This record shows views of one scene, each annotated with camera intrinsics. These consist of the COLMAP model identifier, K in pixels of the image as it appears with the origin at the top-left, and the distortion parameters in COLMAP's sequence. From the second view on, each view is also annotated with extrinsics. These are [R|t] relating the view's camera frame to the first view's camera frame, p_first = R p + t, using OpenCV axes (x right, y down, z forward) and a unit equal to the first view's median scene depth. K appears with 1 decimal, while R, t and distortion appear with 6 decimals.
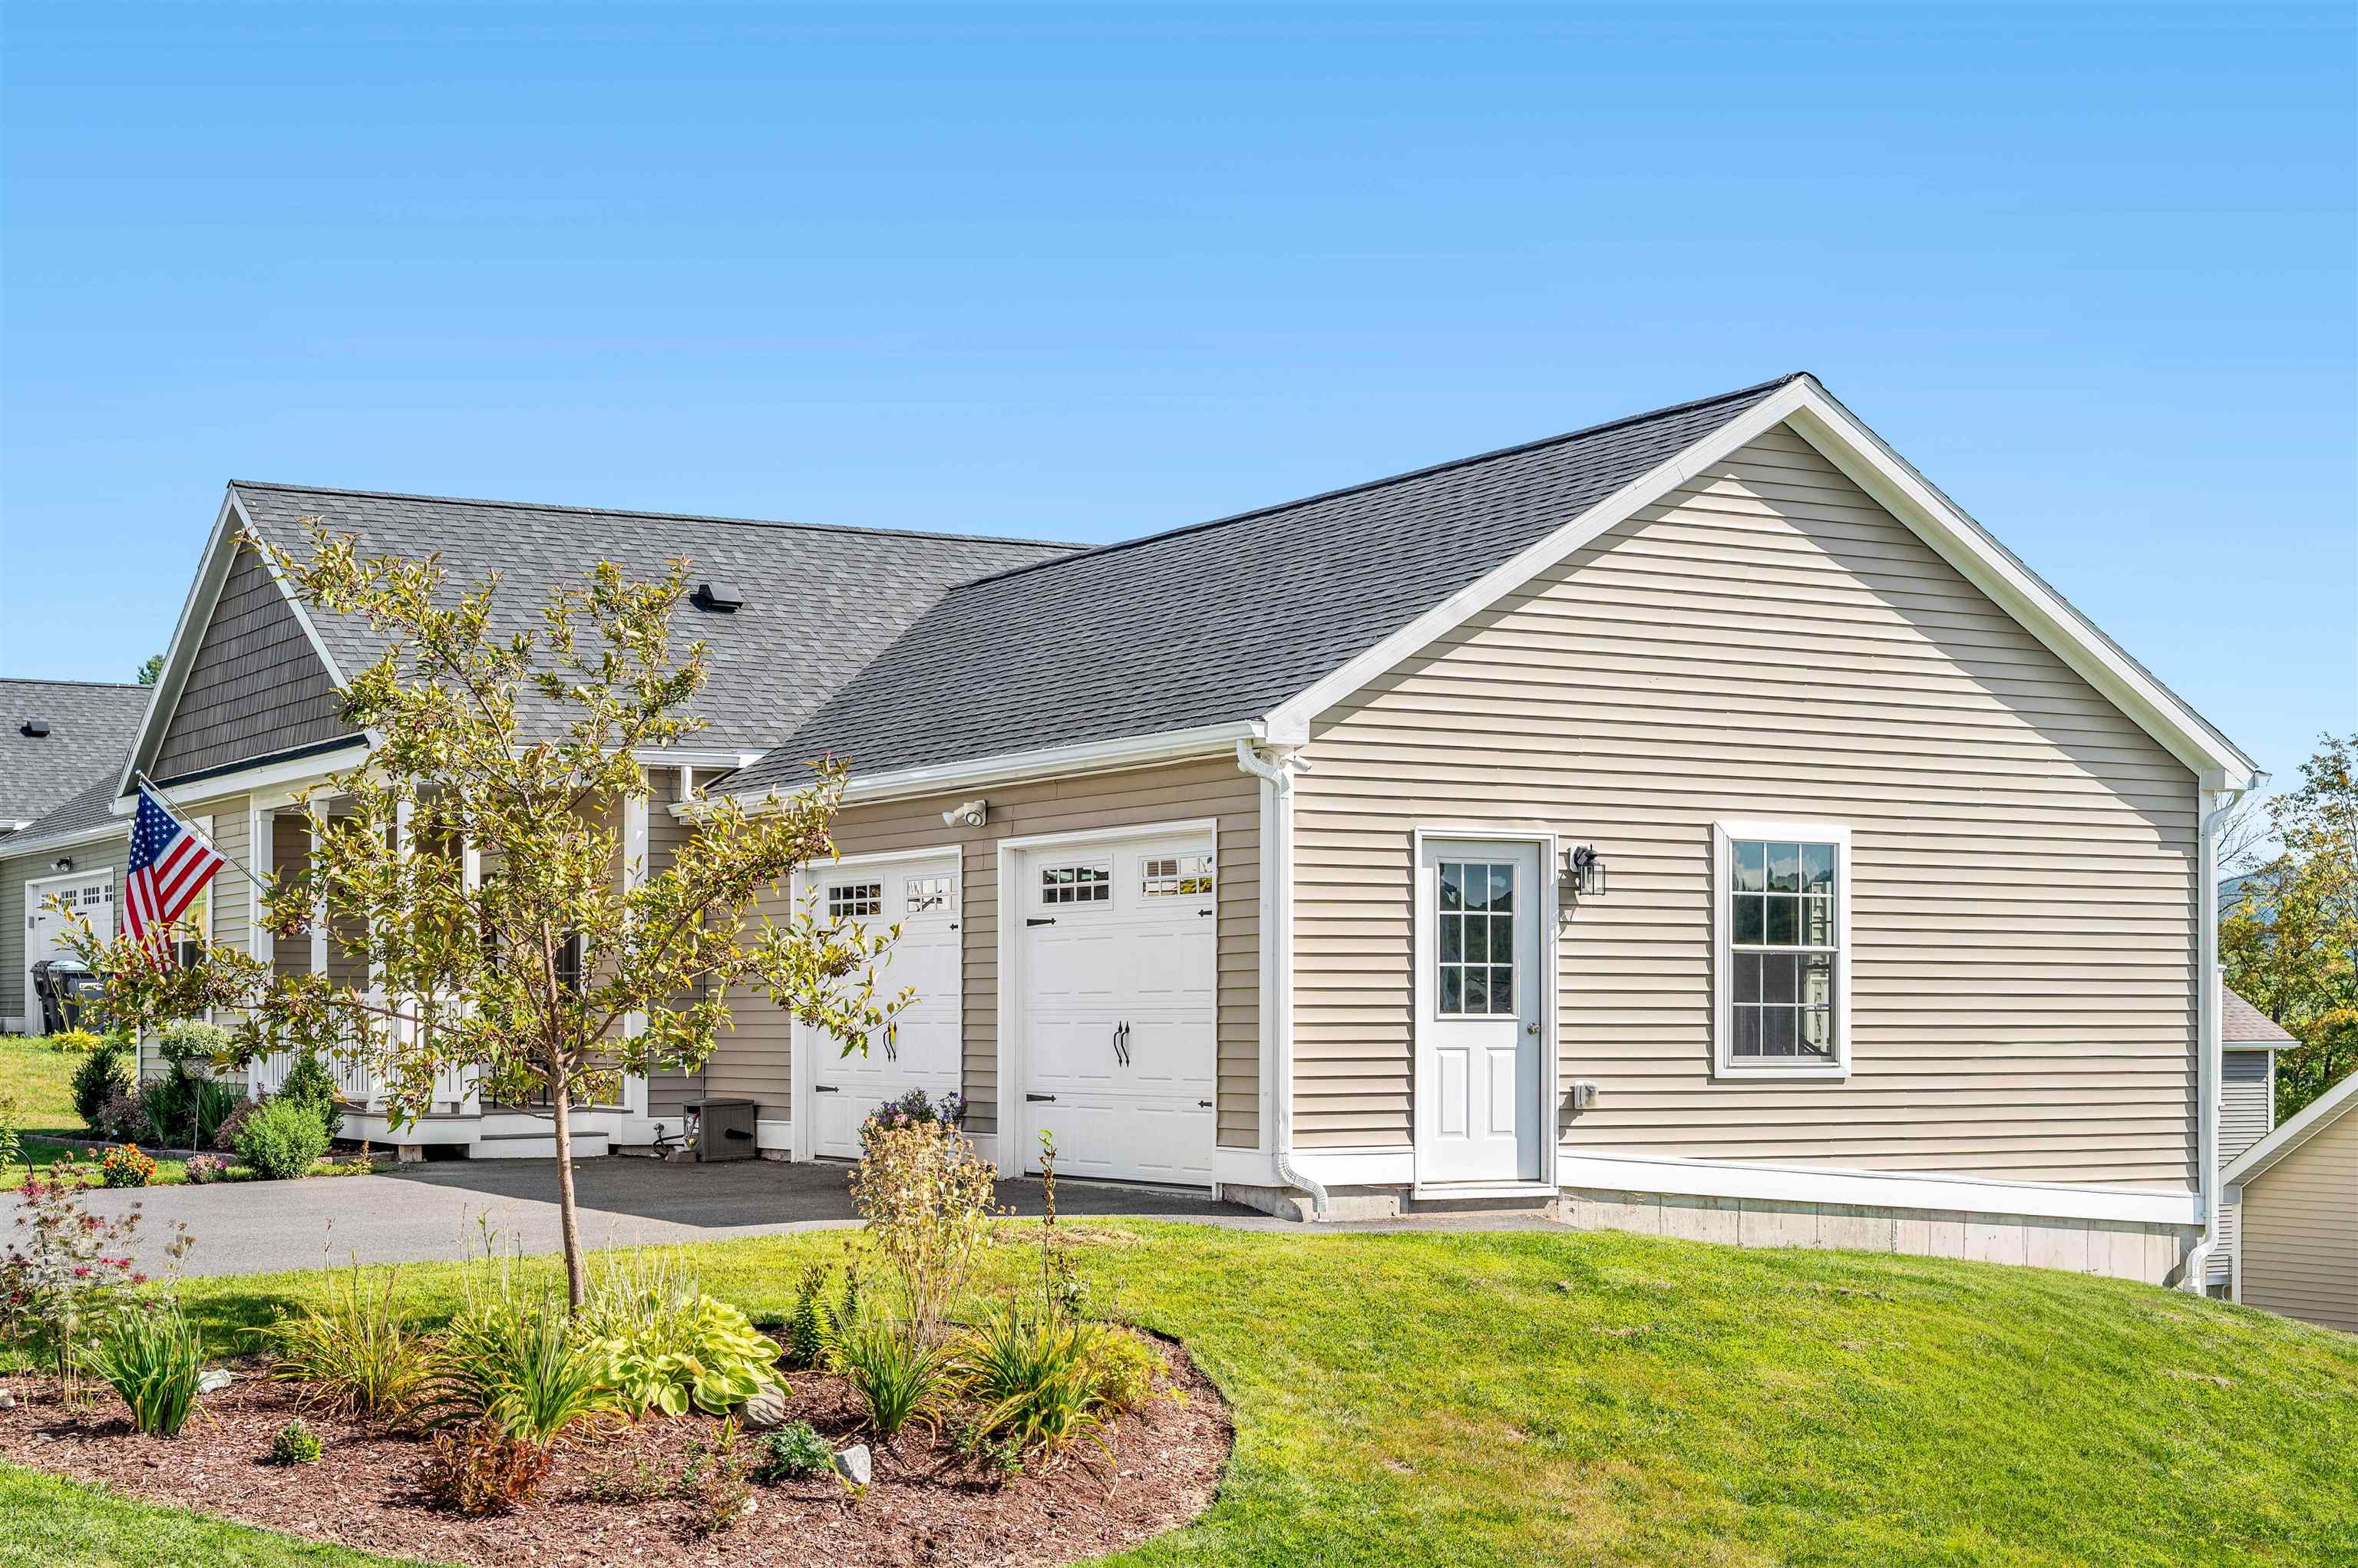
lens RADIAL K [[3561.6, 0, 1184.2], [0, 3561.6, 838.8], [0, 0, 1]] dist [-0.022319, -0.051722]
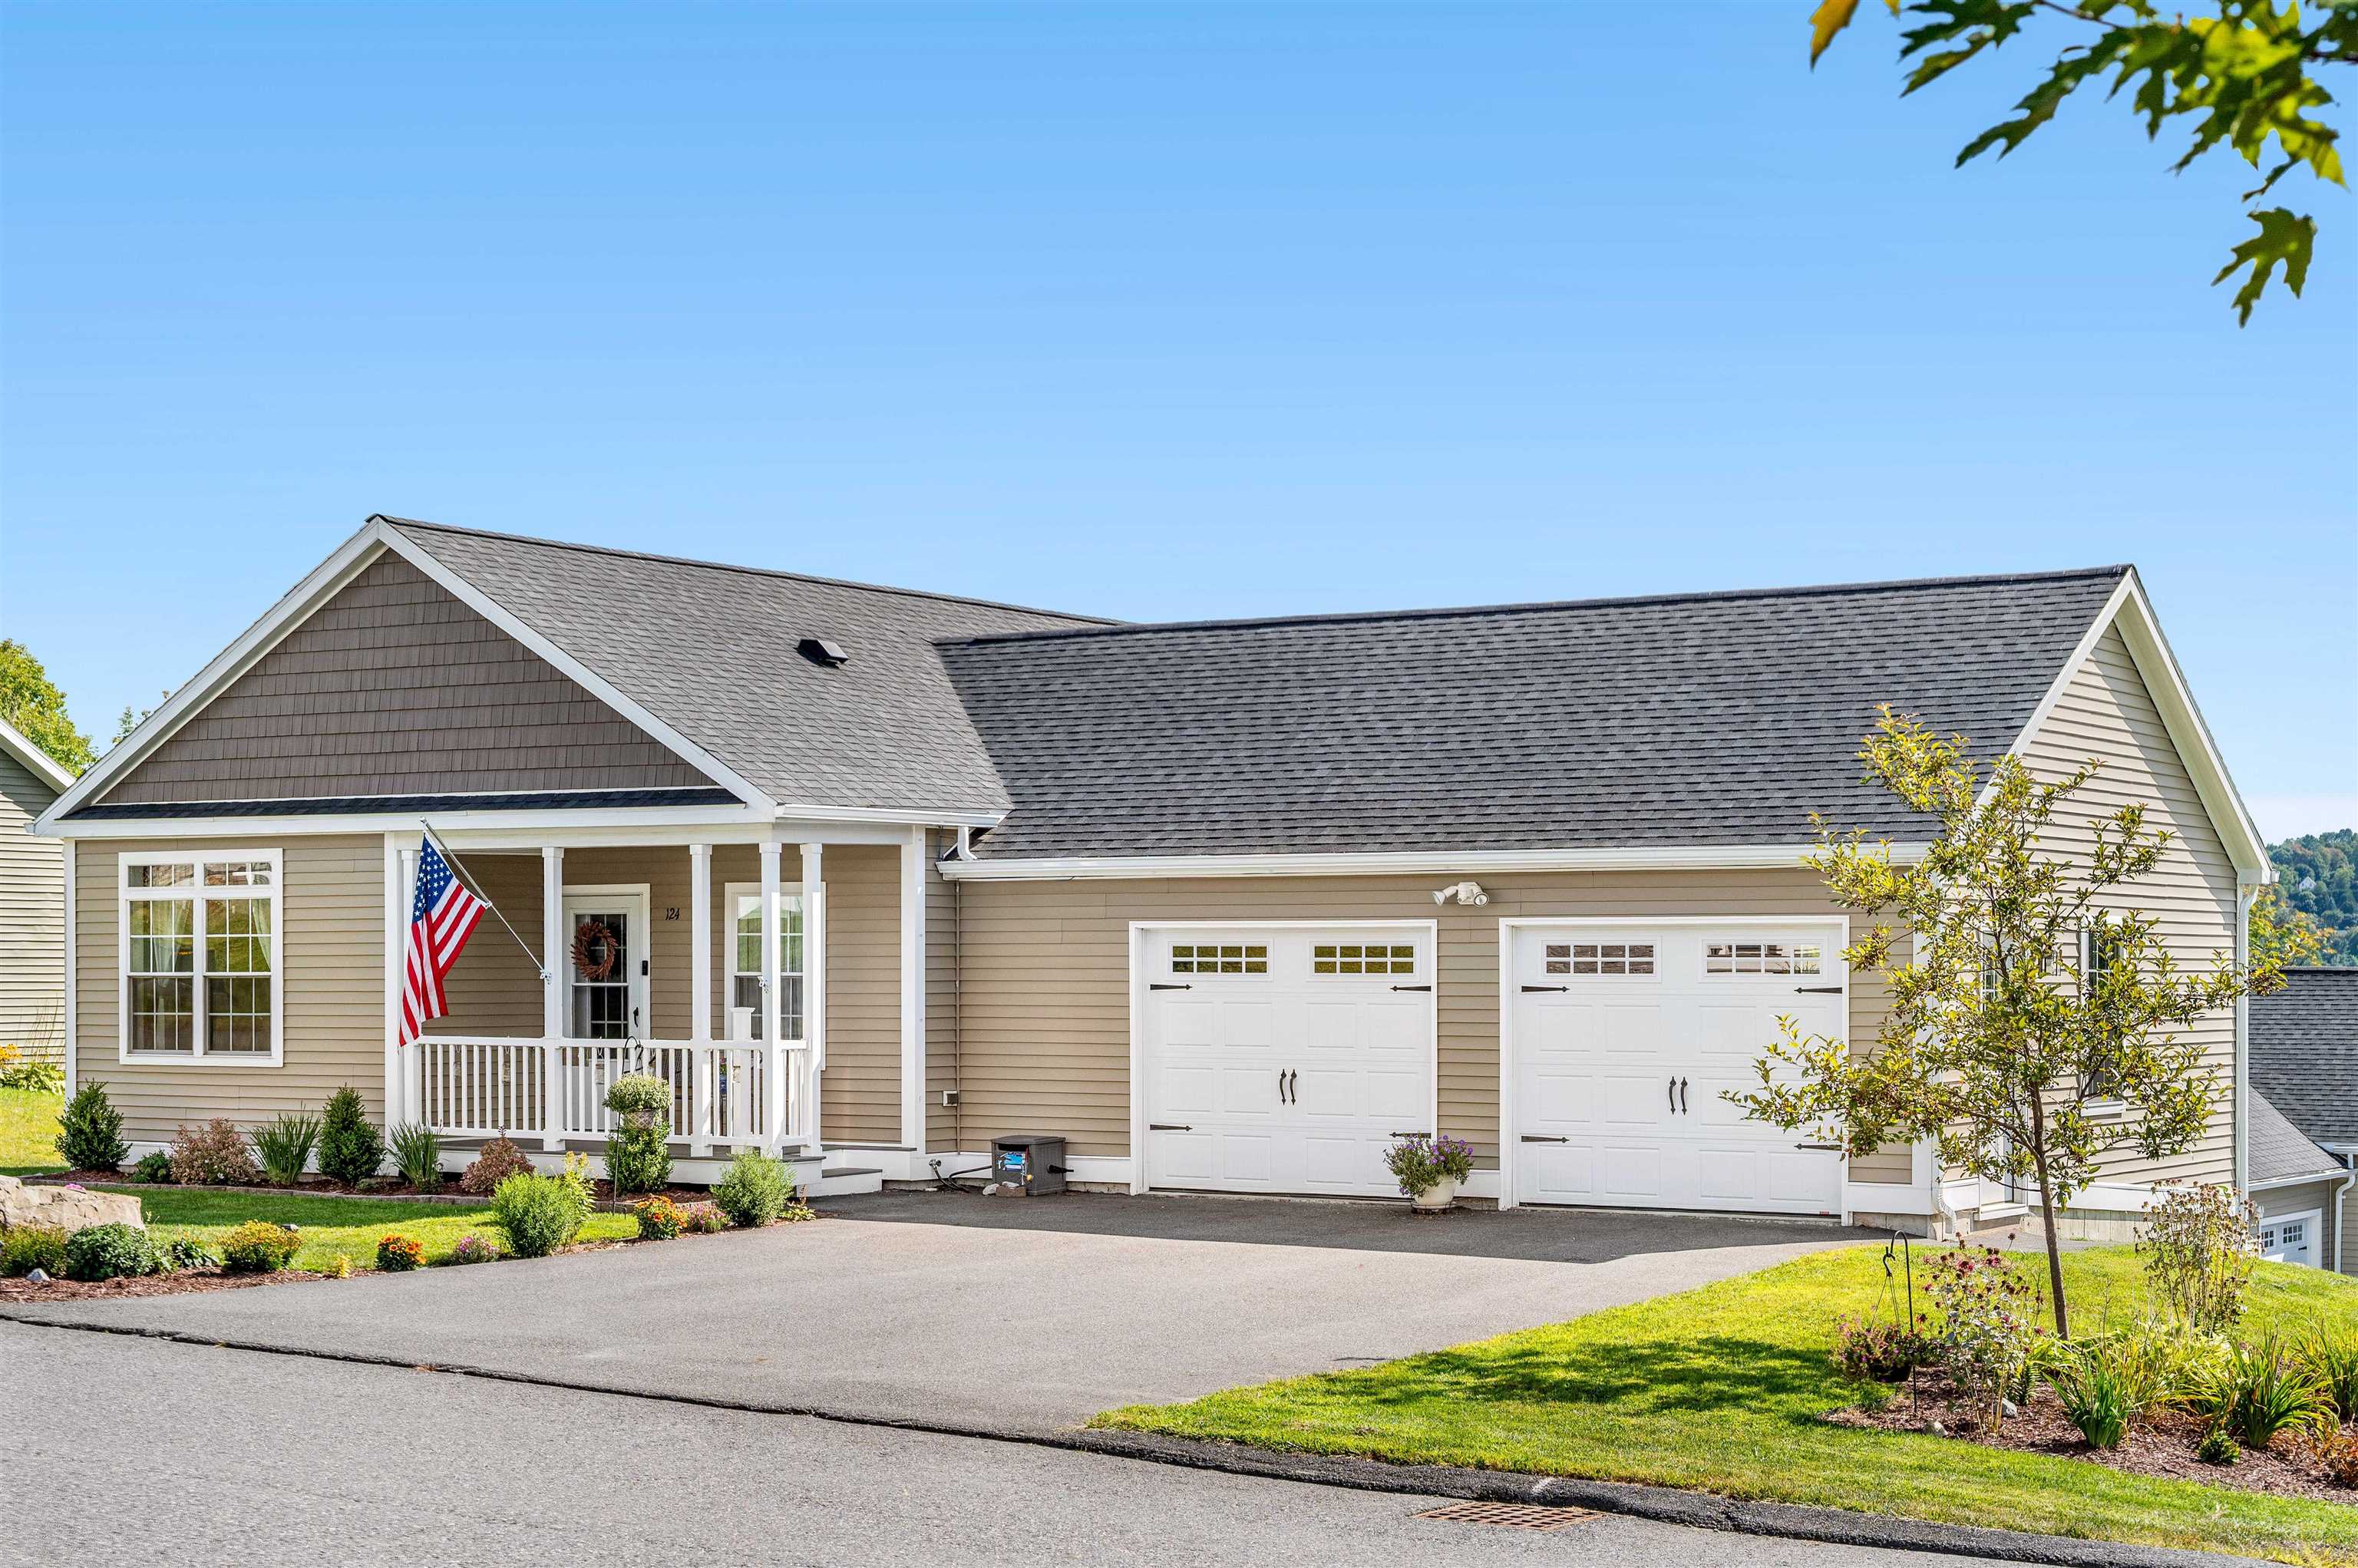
lens RADIAL K [[3696.1, 0, 1178.5], [0, 3696.1, 957.2], [0, 0, 1]] dist [-0.004527, 0.014440]
pose [[0.886218, 0.003245, 0.463256, -0.705955], [-0.026005, 0.998747, 0.042751, -0.035783], [-0.462537, -0.049934, 0.885193, -0.018043]]
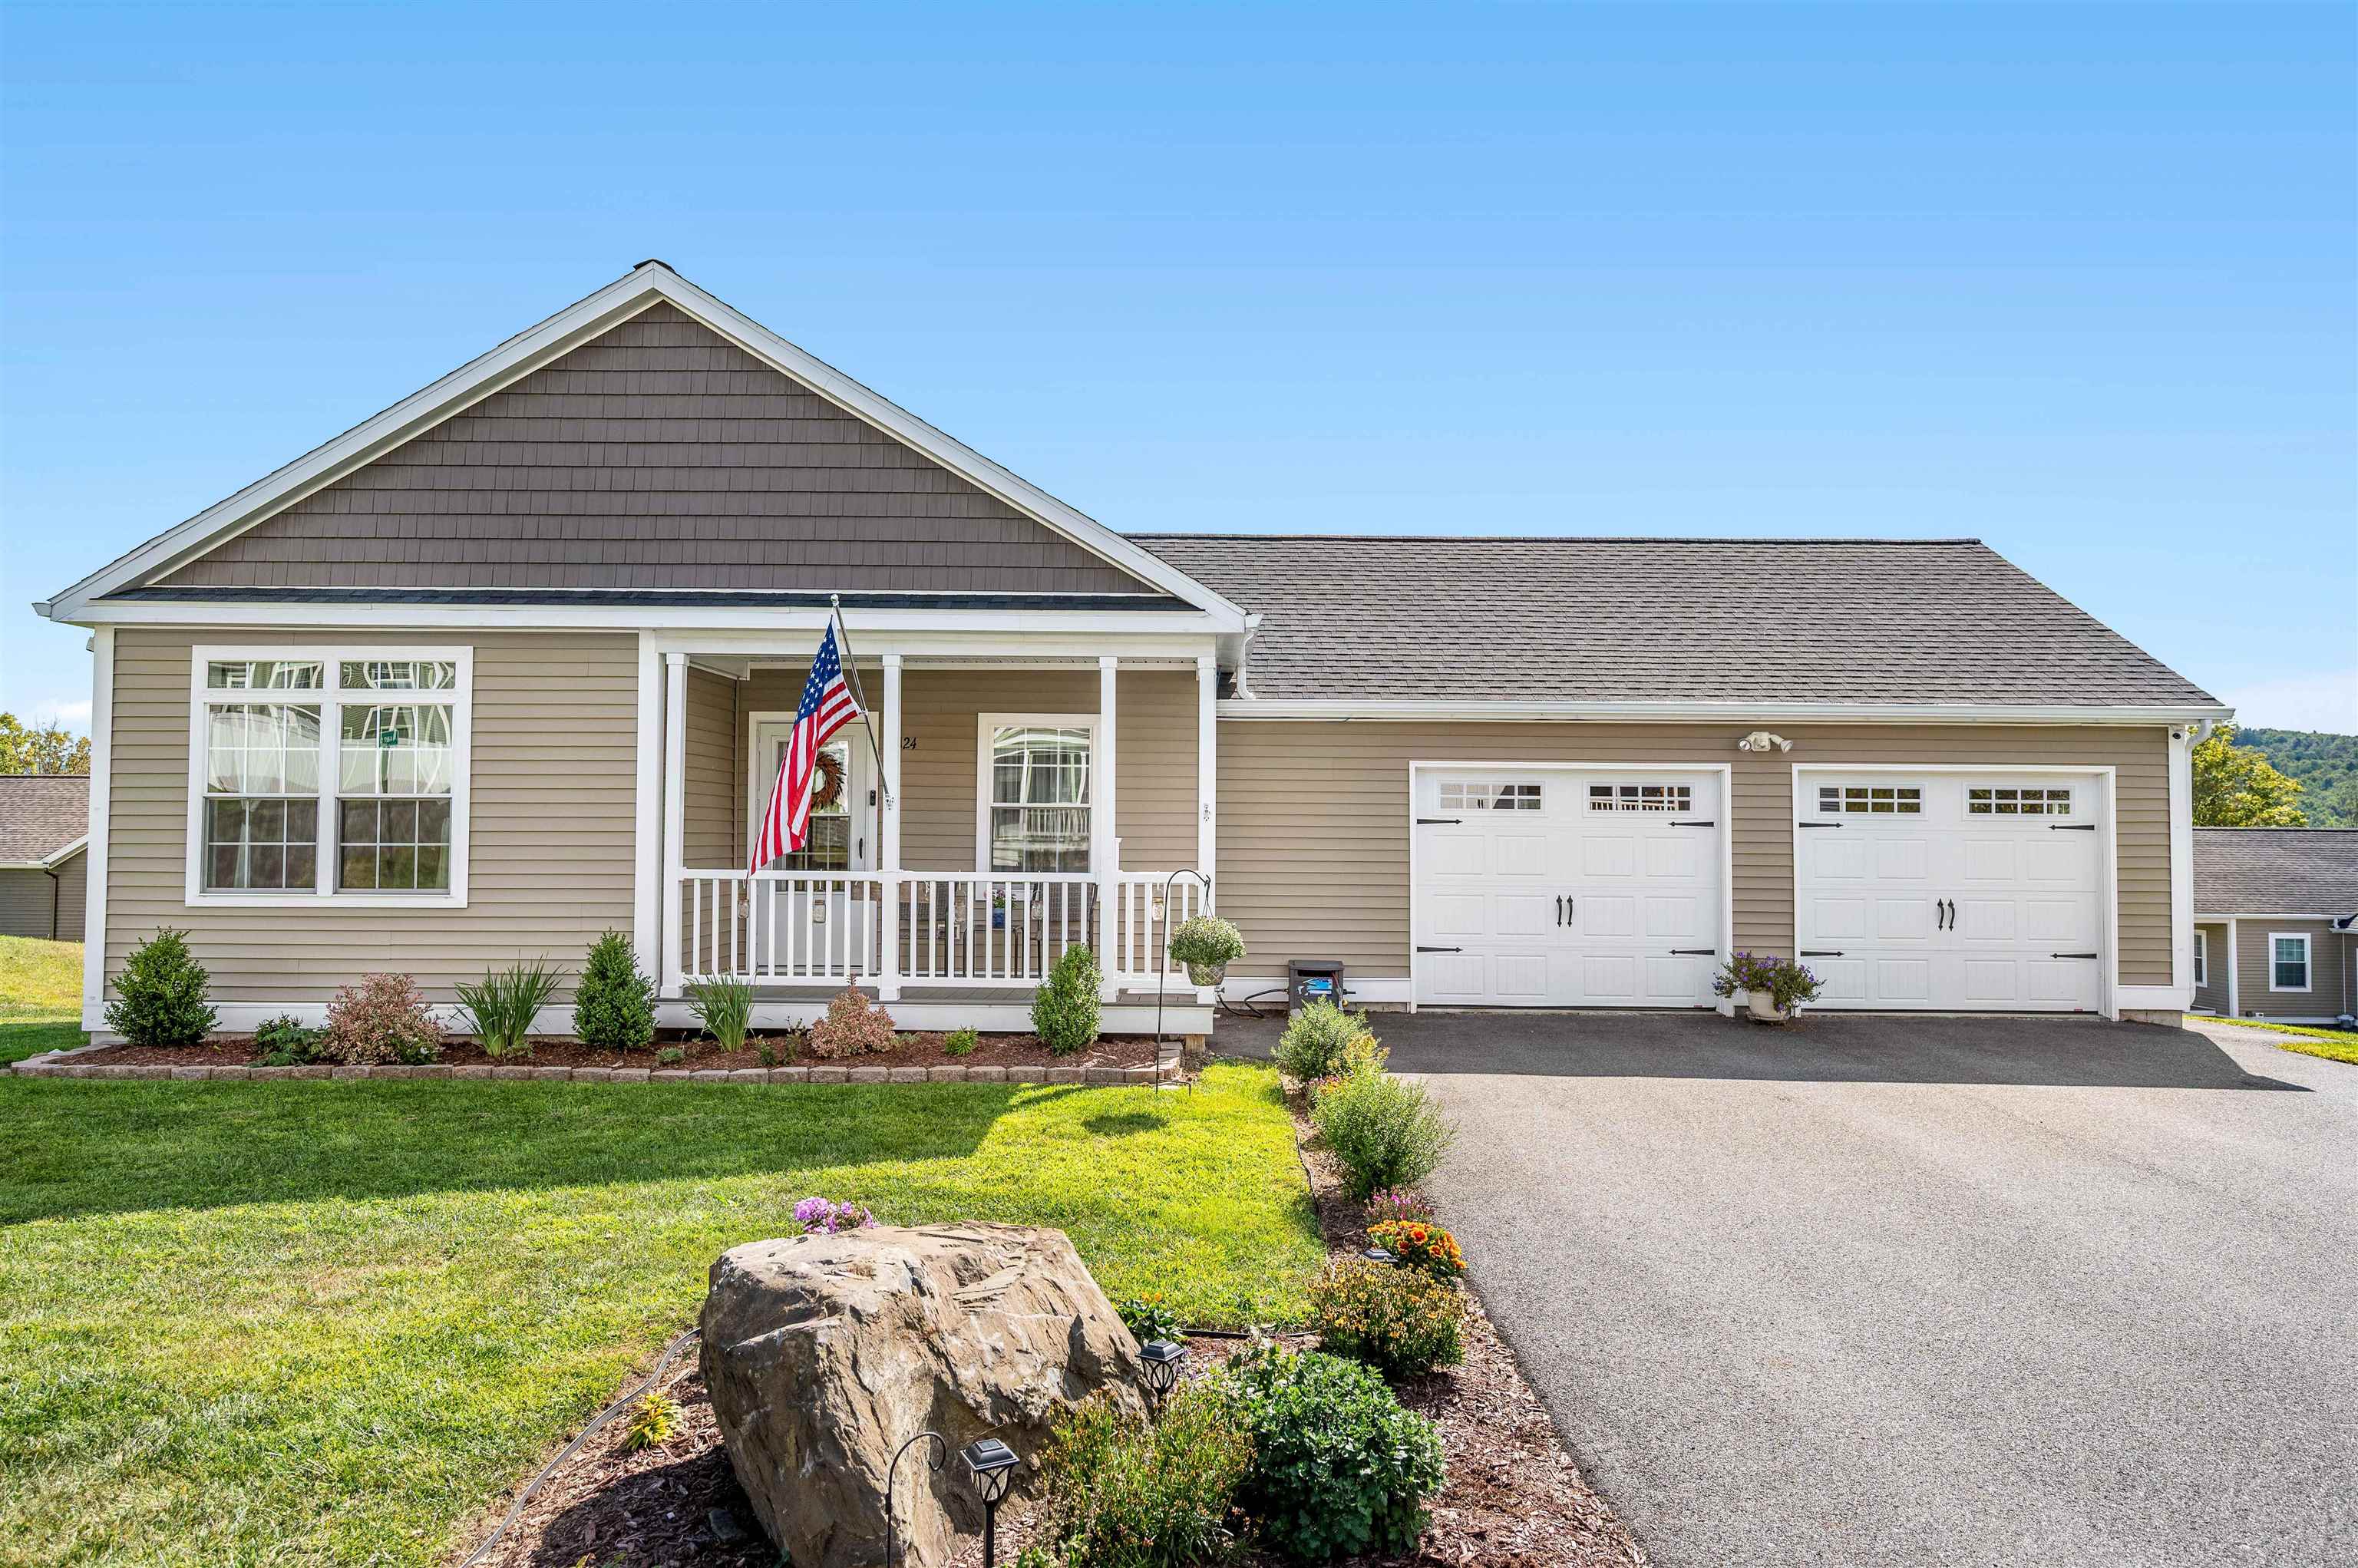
lens RADIAL K [[1447.5, 0, 1179.0], [0, 1447.5, 784.0], [0, 0, 1]] dist [-0.004030, -0.000464]
pose [[0.503919, 0.037022, 0.862957, -0.642396], [-0.053797, 0.998487, -0.011422, 0.026973], [-0.862074, -0.040668, 0.505148, 0.928006]]
